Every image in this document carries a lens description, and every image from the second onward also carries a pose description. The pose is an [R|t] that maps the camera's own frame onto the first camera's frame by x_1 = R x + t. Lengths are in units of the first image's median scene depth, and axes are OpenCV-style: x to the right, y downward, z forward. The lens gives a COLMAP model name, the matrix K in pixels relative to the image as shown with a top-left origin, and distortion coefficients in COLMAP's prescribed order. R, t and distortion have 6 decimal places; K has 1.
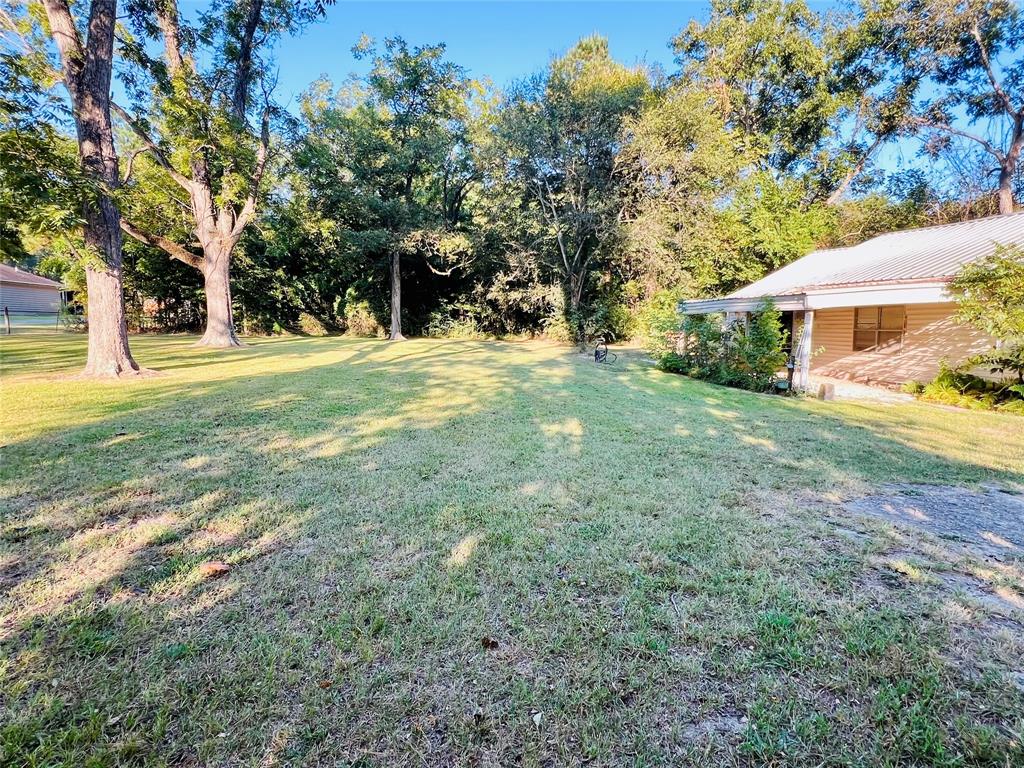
lens RADIAL K [[568.9, 0, 512.3], [0, 568.9, 379.6], [0, 0, 1]] dist [0.005481, 0.002216]
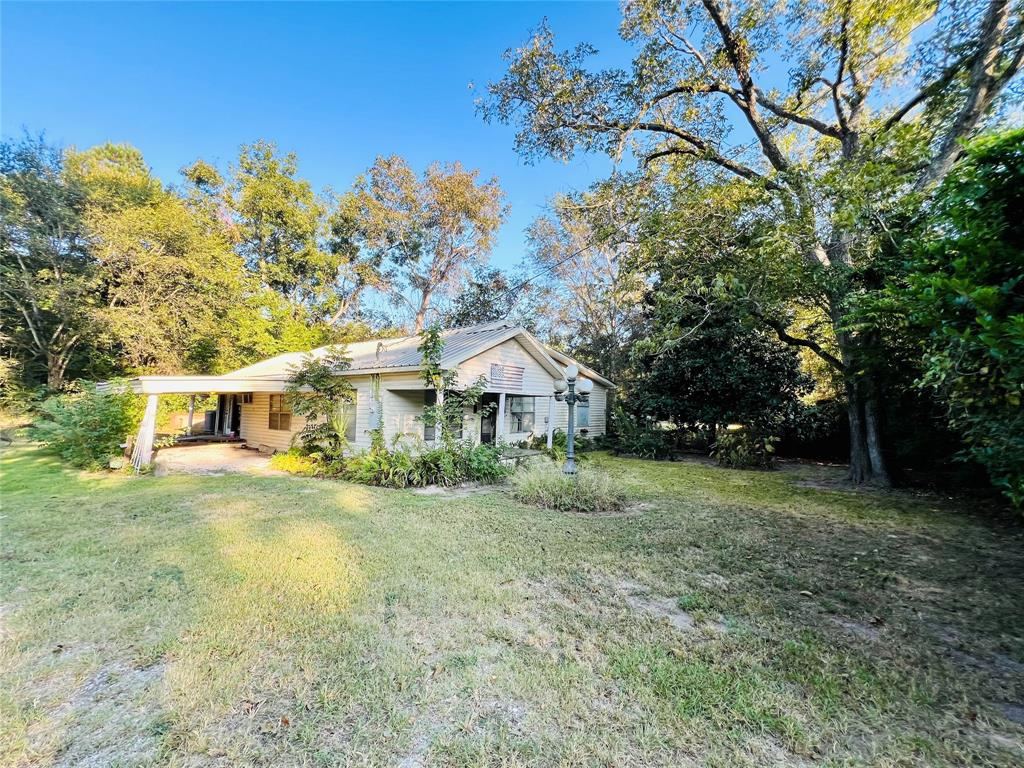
lens RADIAL K [[410.7, 0, 509.4], [0, 410.7, 383.5], [0, 0, 1]] dist [0.000349, 0.002015]
pose [[0.718727, 0.053869, 0.693202, 0.365663], [0.055482, 0.989371, -0.134410, 0.002342], [-0.693075, 0.135064, 0.708099, -0.038647]]
